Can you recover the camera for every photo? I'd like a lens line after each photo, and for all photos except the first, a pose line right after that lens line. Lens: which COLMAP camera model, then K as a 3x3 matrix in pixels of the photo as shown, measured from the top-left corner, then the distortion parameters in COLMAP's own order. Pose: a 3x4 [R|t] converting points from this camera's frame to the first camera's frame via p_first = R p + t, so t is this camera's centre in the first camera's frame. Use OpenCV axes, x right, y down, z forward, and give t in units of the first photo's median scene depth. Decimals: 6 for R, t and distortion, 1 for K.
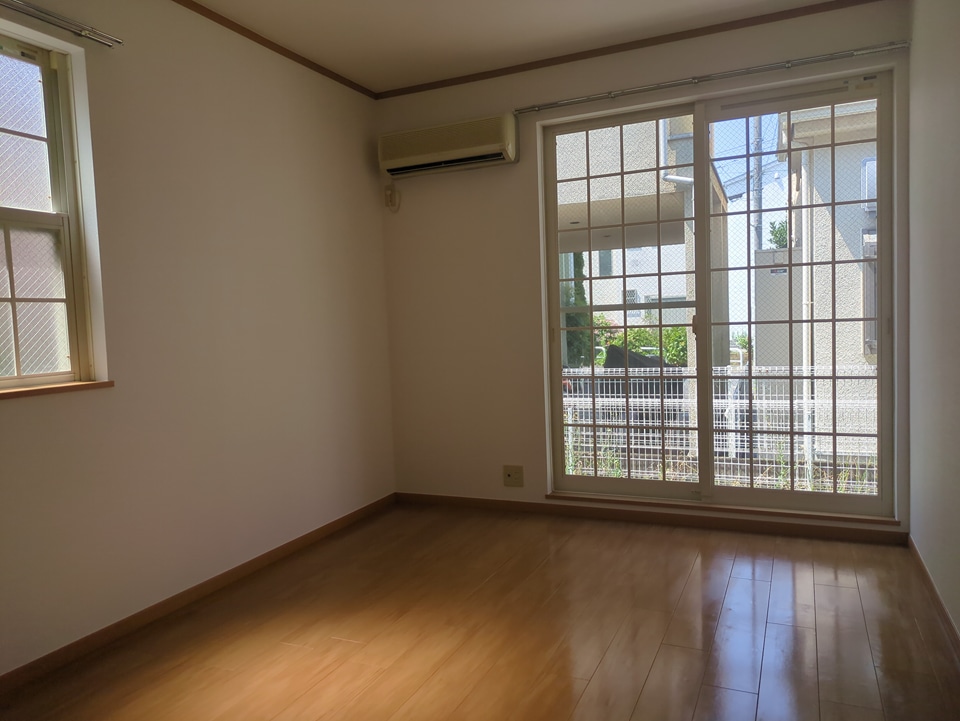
lens RADIAL K [[725.2, 0, 478.7], [0, 725.2, 364.9], [0, 0, 1]] dist [0.021993, -0.005740]
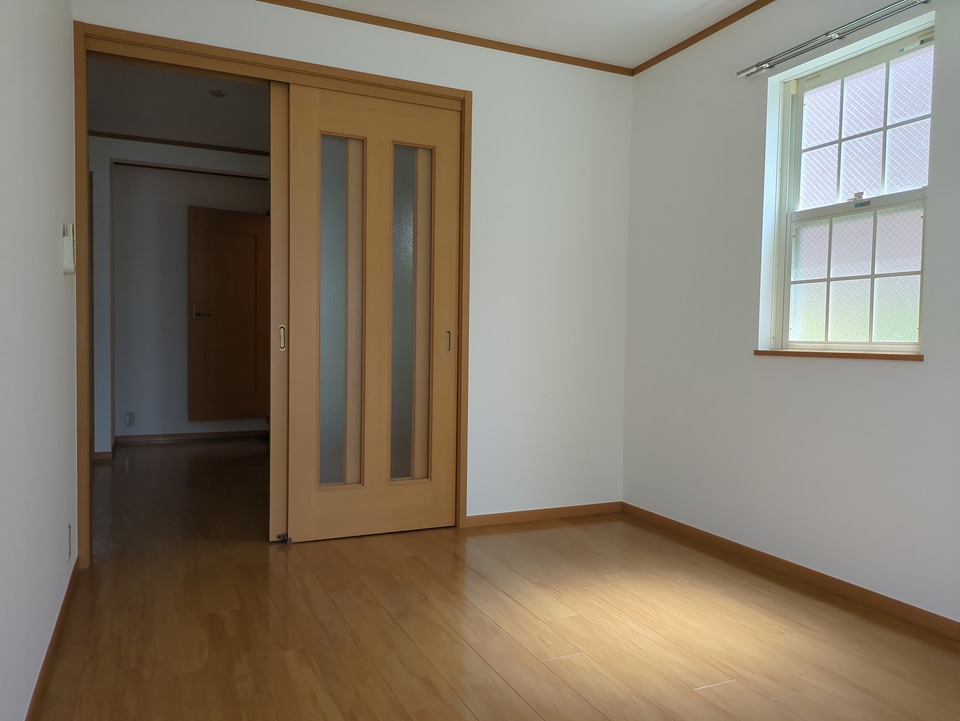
lens RADIAL K [[725.2, 0, 478.7], [0, 725.2, 364.9], [0, 0, 1]] dist [0.021993, -0.005740]
pose [[-0.636474, 0.068262, -0.768272, 0.638760], [-0.044668, 0.991142, 0.125069, -0.062703], [0.770004, 0.113920, -0.627787, 1.223441]]
